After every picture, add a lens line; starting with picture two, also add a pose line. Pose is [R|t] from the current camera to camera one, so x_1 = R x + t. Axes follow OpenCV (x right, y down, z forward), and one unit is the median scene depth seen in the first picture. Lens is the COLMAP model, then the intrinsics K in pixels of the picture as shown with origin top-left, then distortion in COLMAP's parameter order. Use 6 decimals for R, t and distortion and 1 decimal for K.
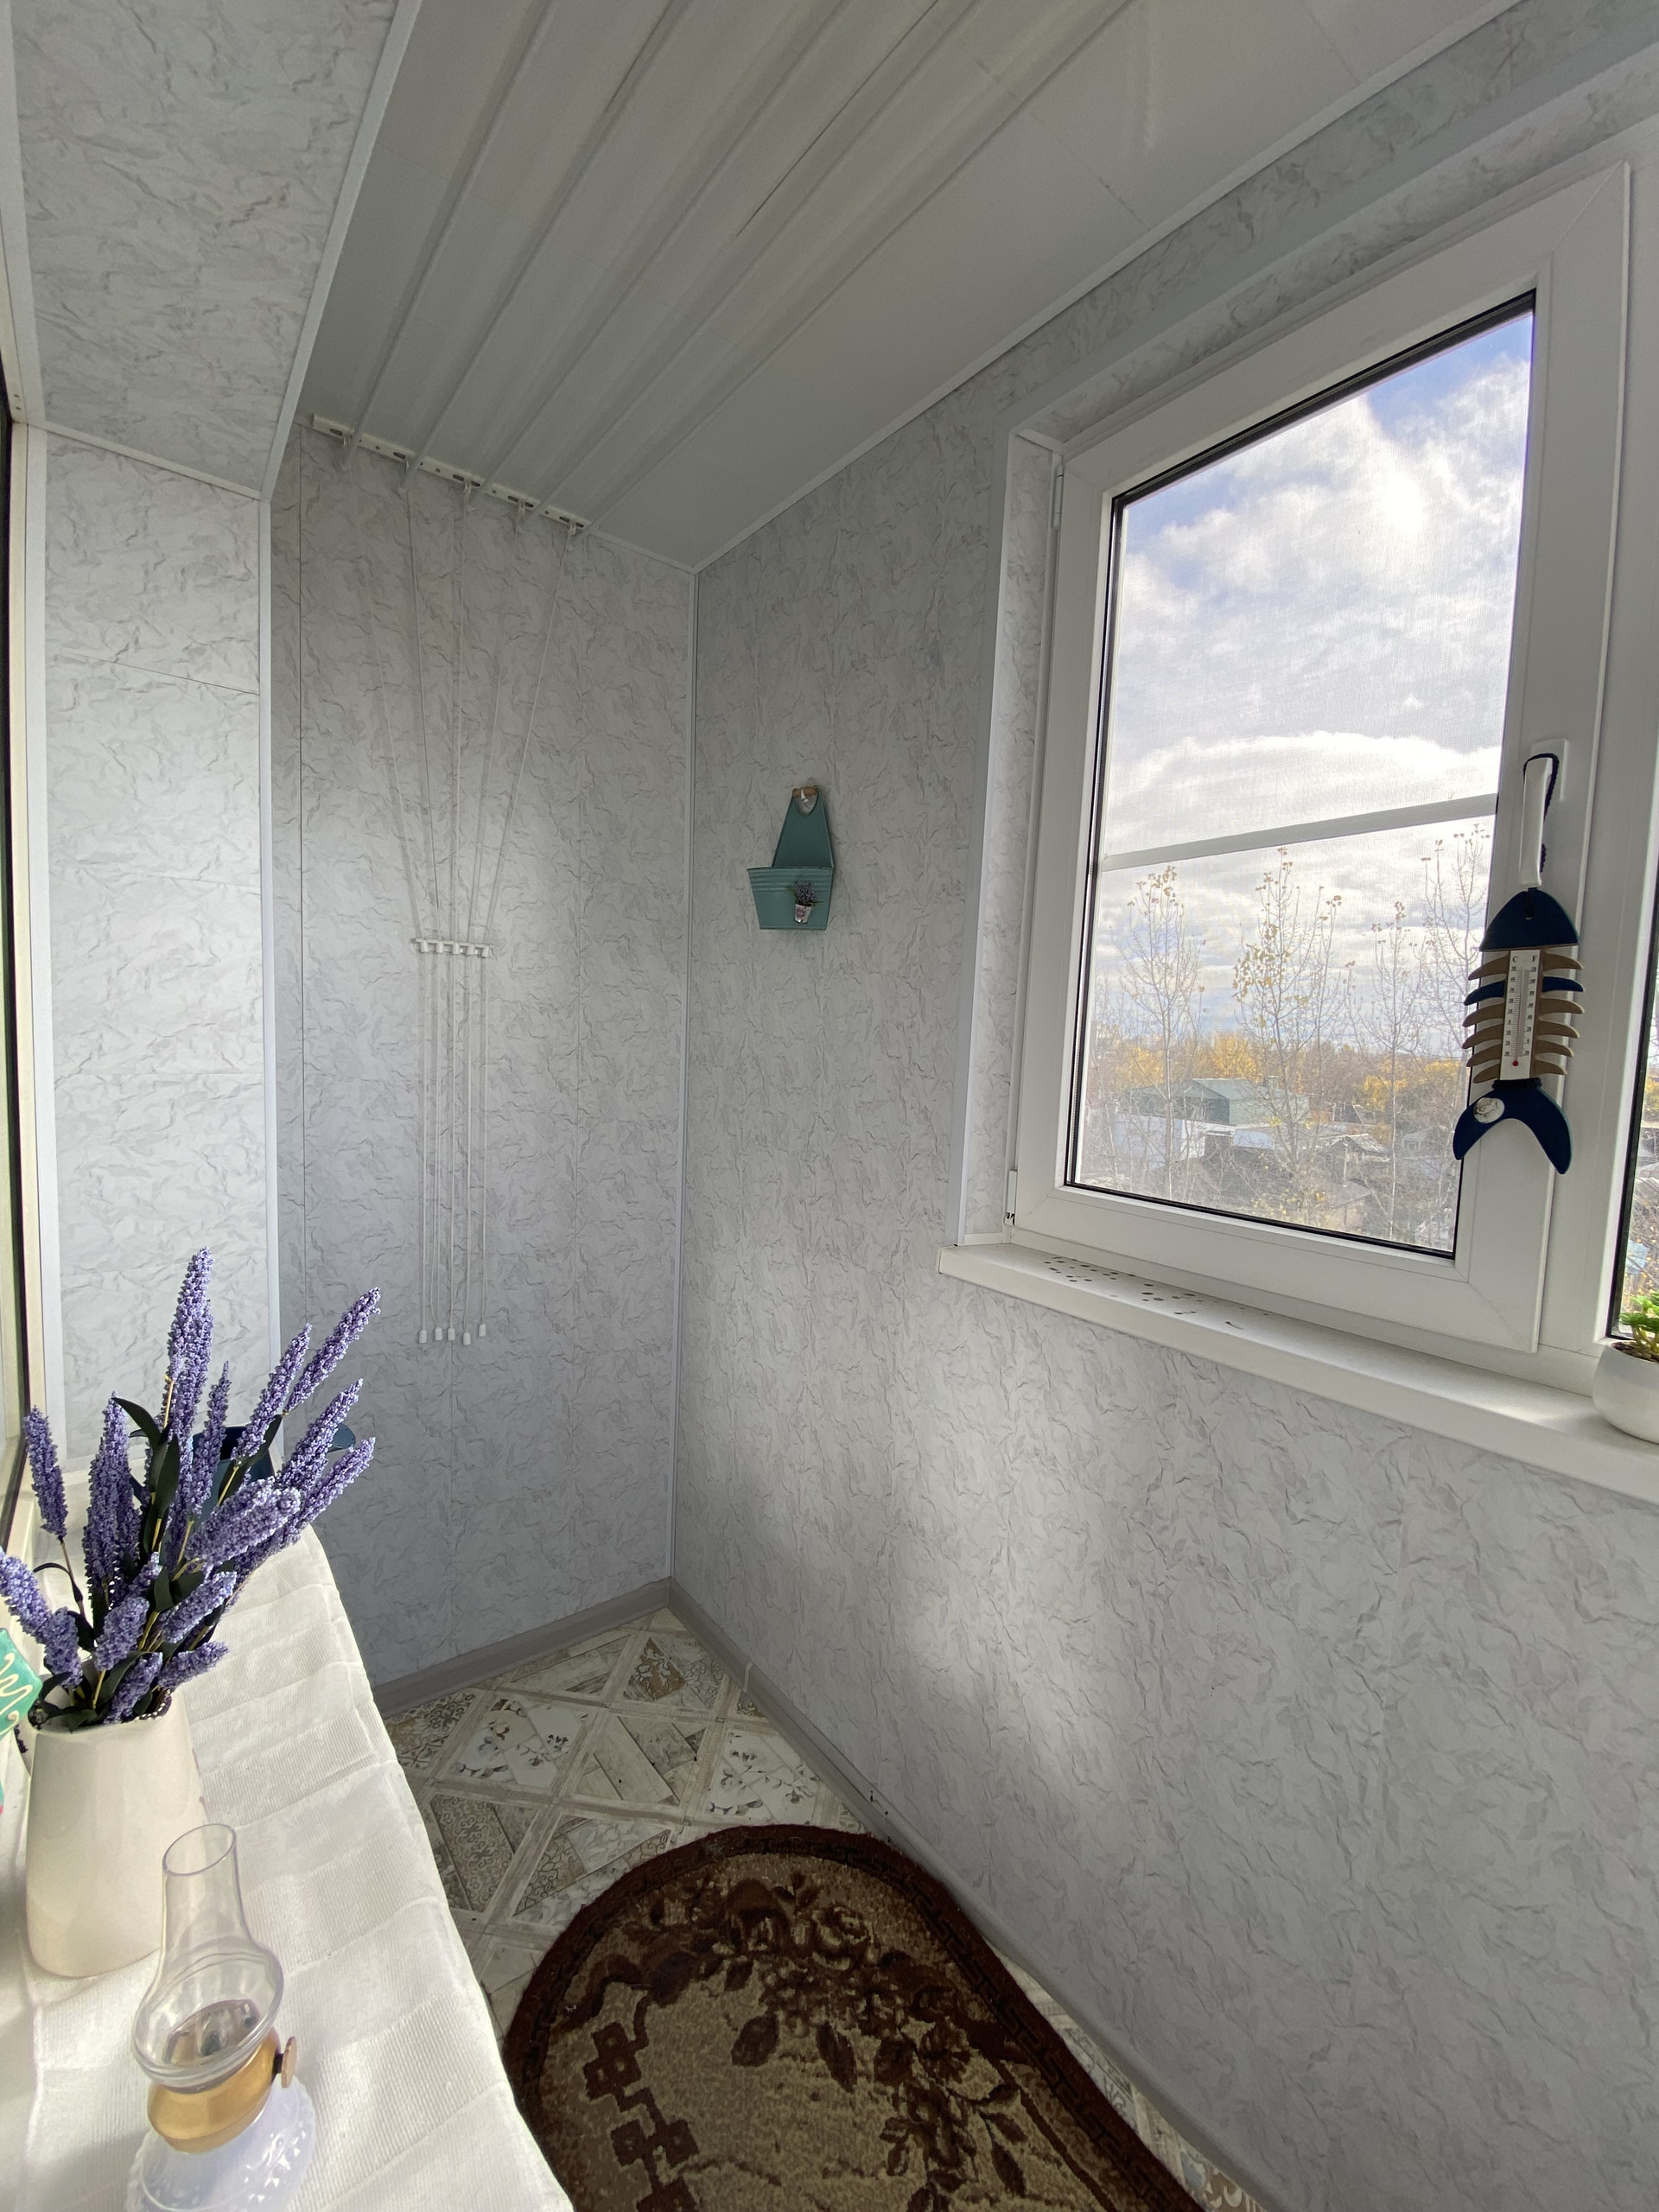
lens RADIAL K [[895.0, 0, 836.6], [0, 895.0, 1105.2], [0, 0, 1]] dist [0.011237, -0.017093]
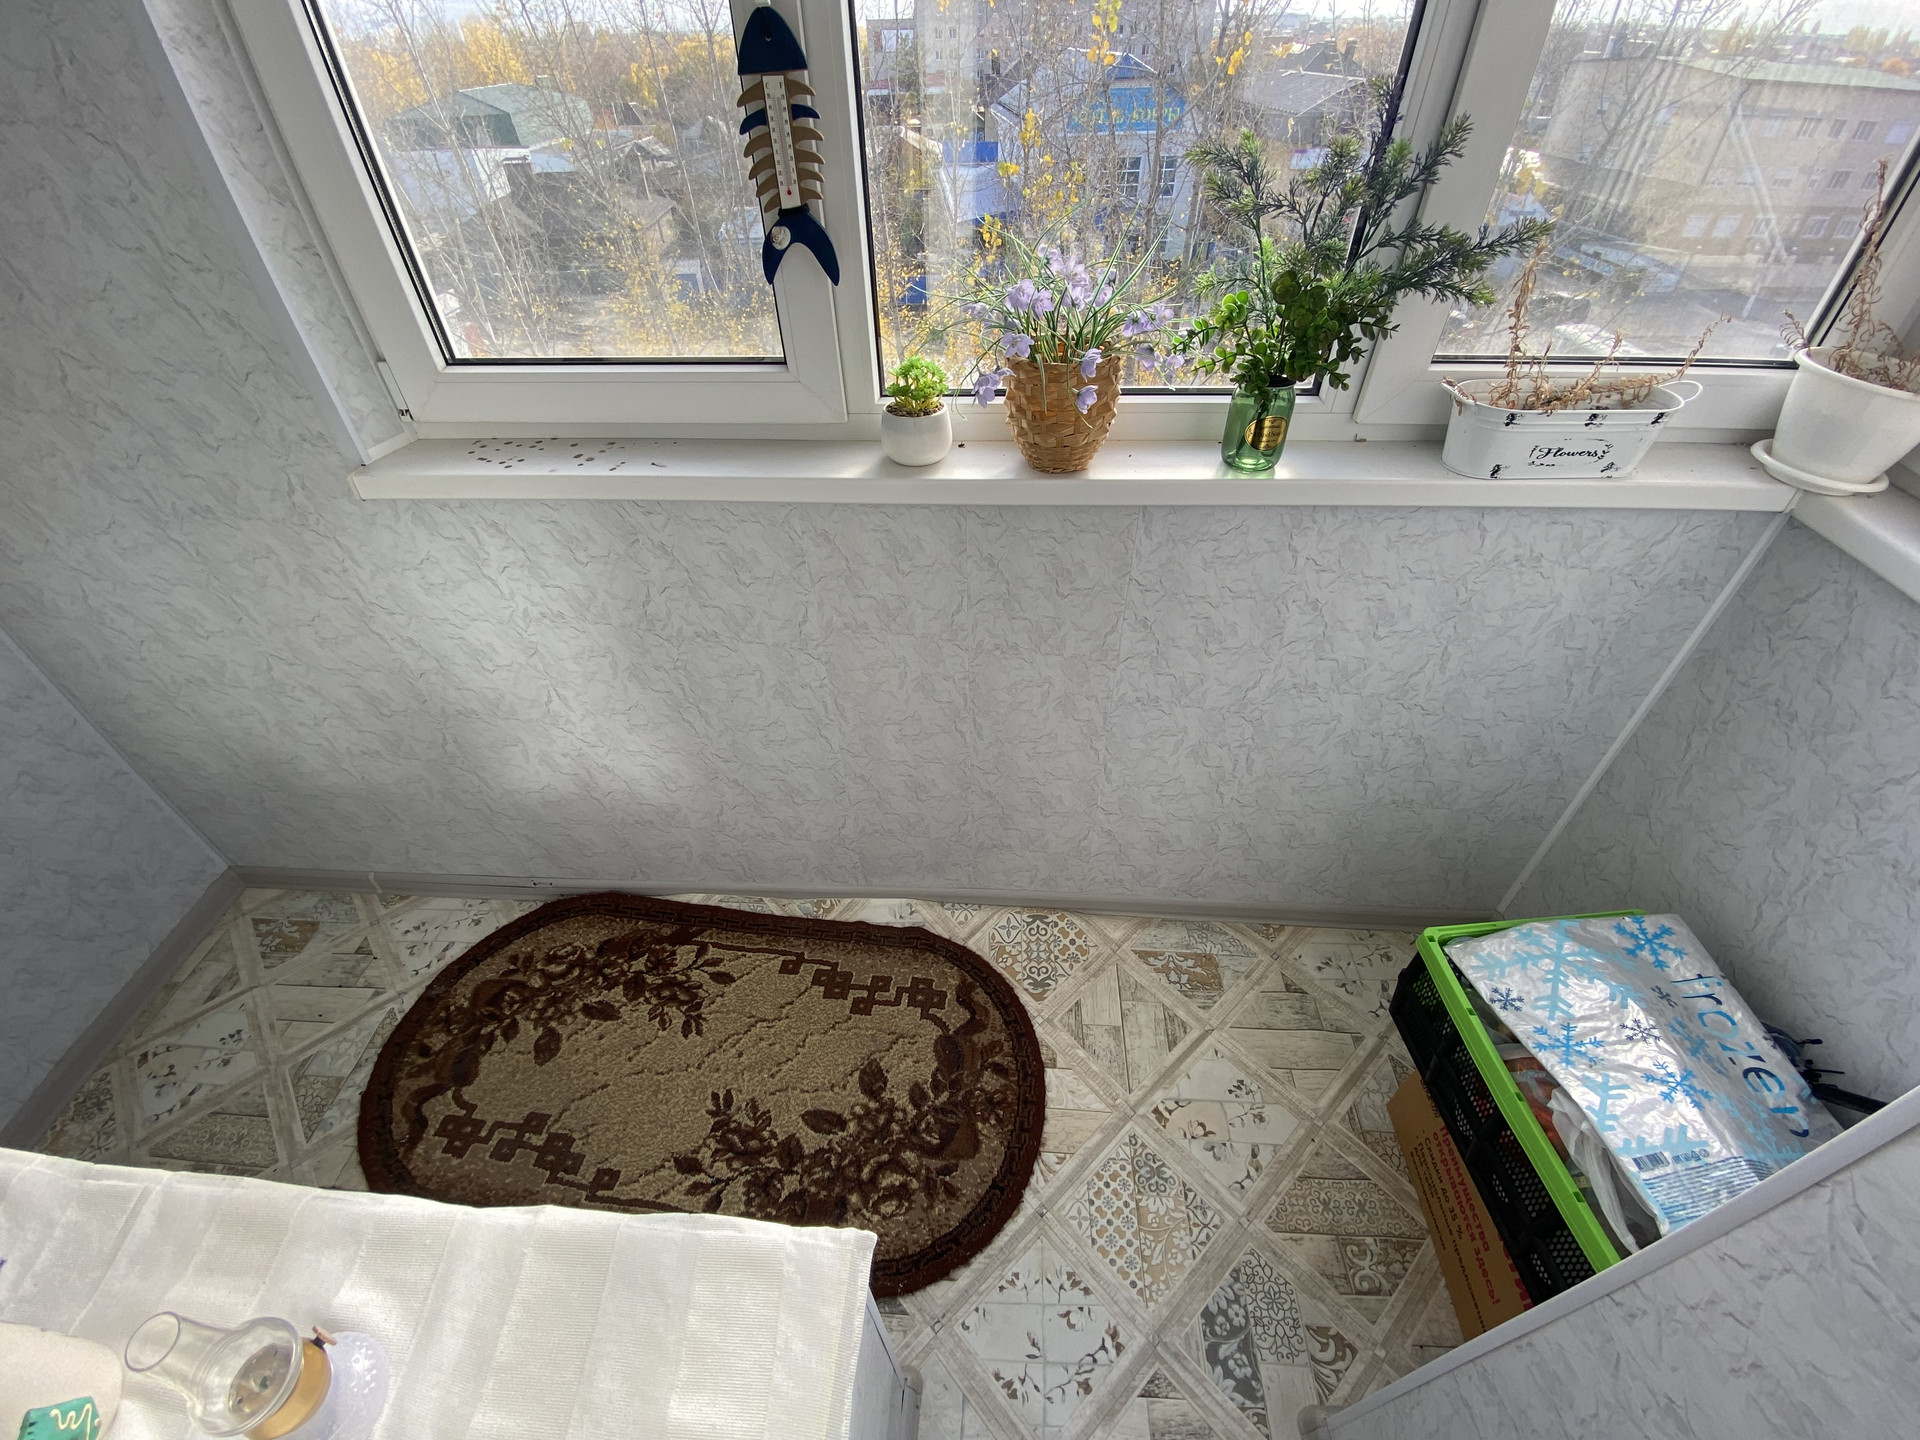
lens RADIAL K [[776.9, 0, 959.7], [0, 776.9, 712.0], [0, 0, 1]] dist [0.011237, -0.017093]
pose [[0.659849, -0.534080, 0.528542, -0.023009], [0.105601, 0.762345, 0.638497, -0.104208], [-0.743940, -0.365497, 0.559432, -0.023024]]
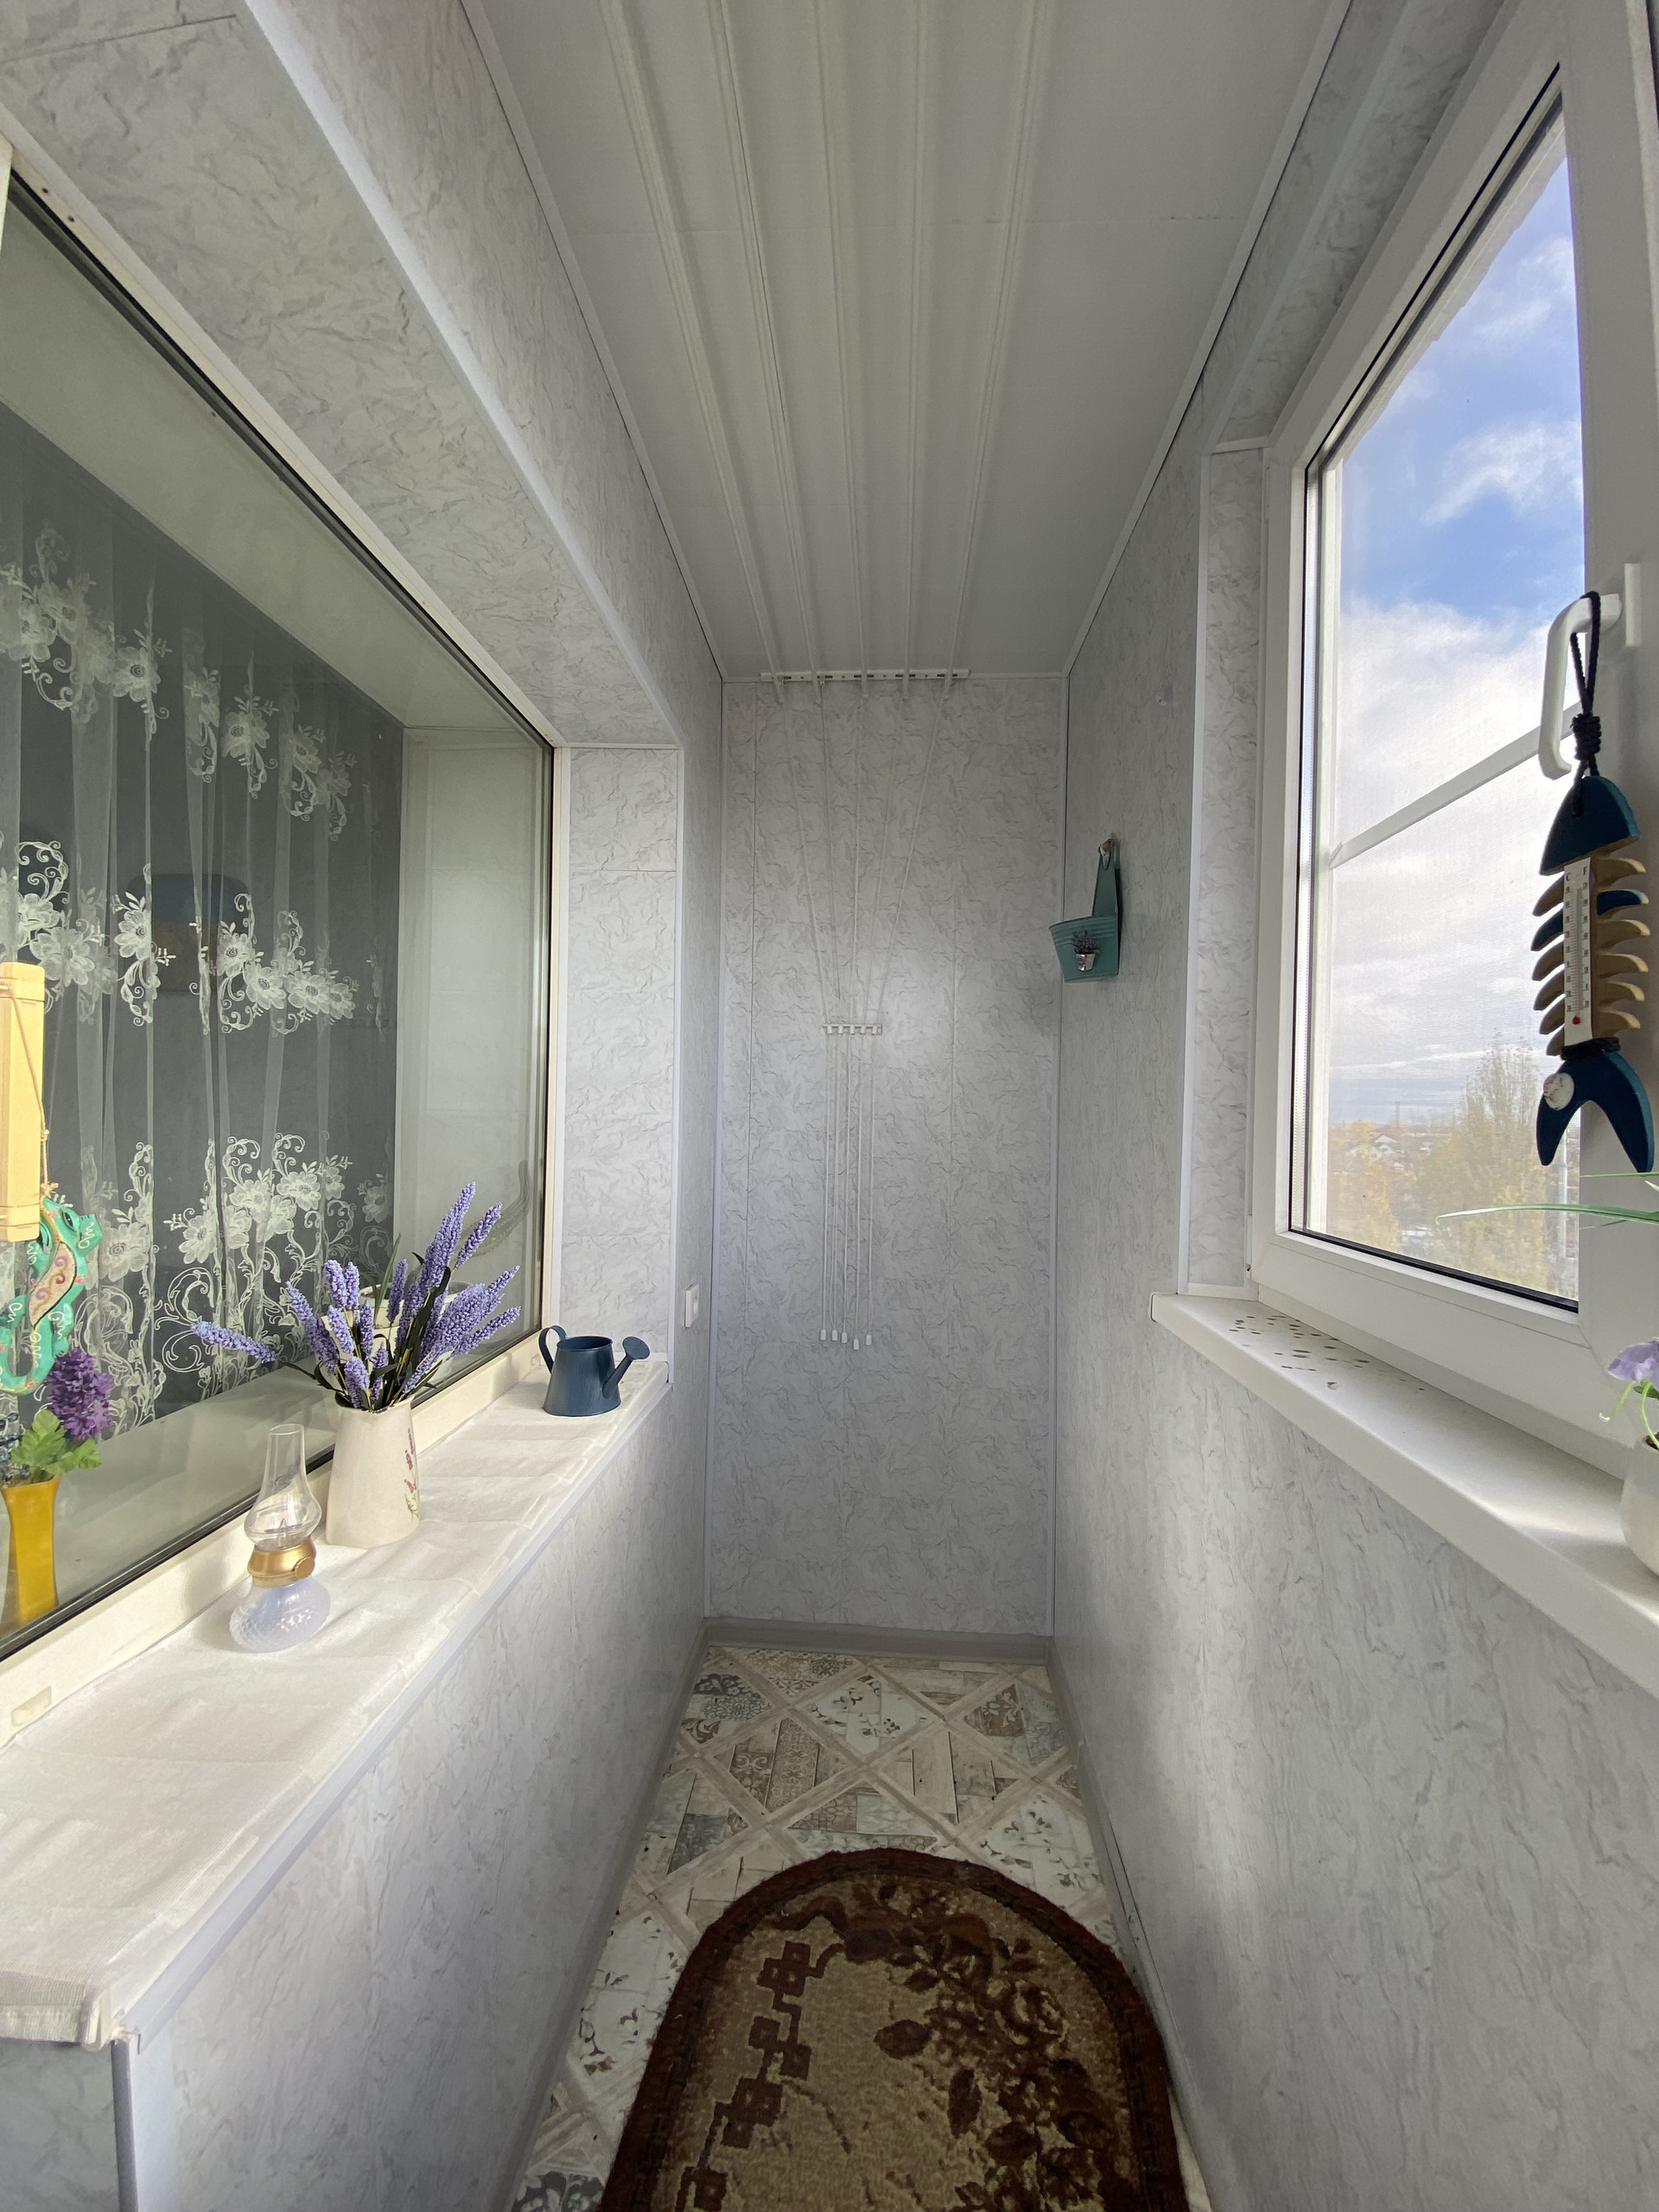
lens RADIAL K [[895.0, 0, 832.3], [0, 895.0, 1099.2], [0, 0, 1]] dist [0.011237, -0.017093]
pose [[0.747318, -0.035876, -0.663497, 0.513149], [-0.043579, 0.993745, -0.102816, 0.074345], [0.663036, 0.105751, 0.741081, 0.061968]]
